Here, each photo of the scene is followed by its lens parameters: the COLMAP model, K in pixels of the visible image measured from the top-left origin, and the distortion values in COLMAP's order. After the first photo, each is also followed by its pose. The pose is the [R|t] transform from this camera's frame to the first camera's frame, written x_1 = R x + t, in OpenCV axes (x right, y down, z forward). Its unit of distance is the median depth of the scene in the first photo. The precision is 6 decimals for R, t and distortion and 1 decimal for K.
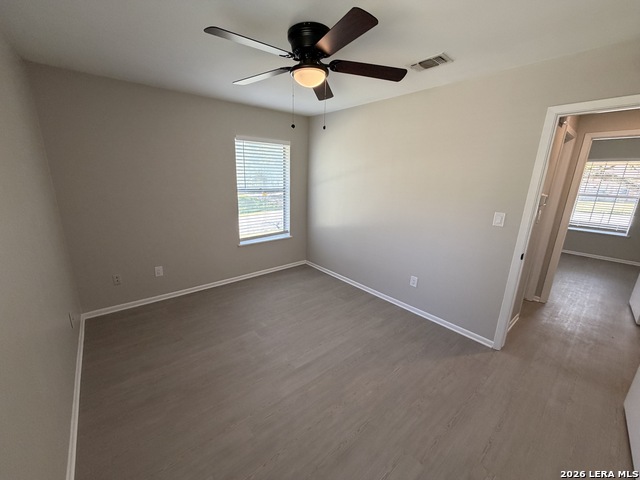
lens RADIAL K [[252.5, 0, 320.0], [0, 252.5, 240.0], [0, 0, 1]] dist [0.002247, 0.000171]
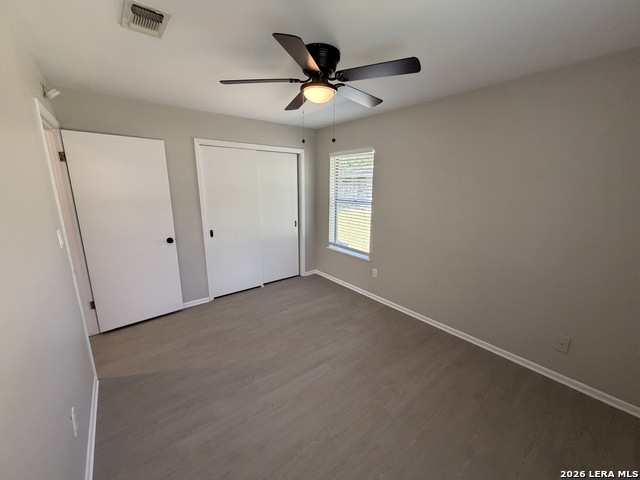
lens RADIAL K [[252.5, 0, 320.0], [0, 252.5, 240.0], [0, 0, 1]] dist [0.002247, 0.000171]
pose [[-0.998880, -0.036281, 0.030379, -0.074495], [-0.018604, 0.891391, 0.452852, -0.418372], [-0.043509, 0.451780, -0.891068, 1.584772]]
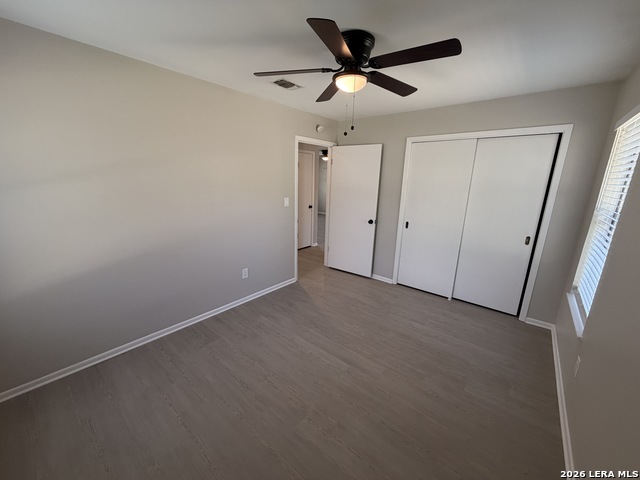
lens RADIAL K [[252.5, 0, 320.0], [0, 252.5, 240.0], [0, 0, 1]] dist [0.002247, 0.000171]
pose [[-0.177831, -0.259168, 0.949320, -0.831978], [0.212289, 0.931878, 0.294173, -0.268035], [-0.960890, 0.253843, -0.110698, 1.006672]]
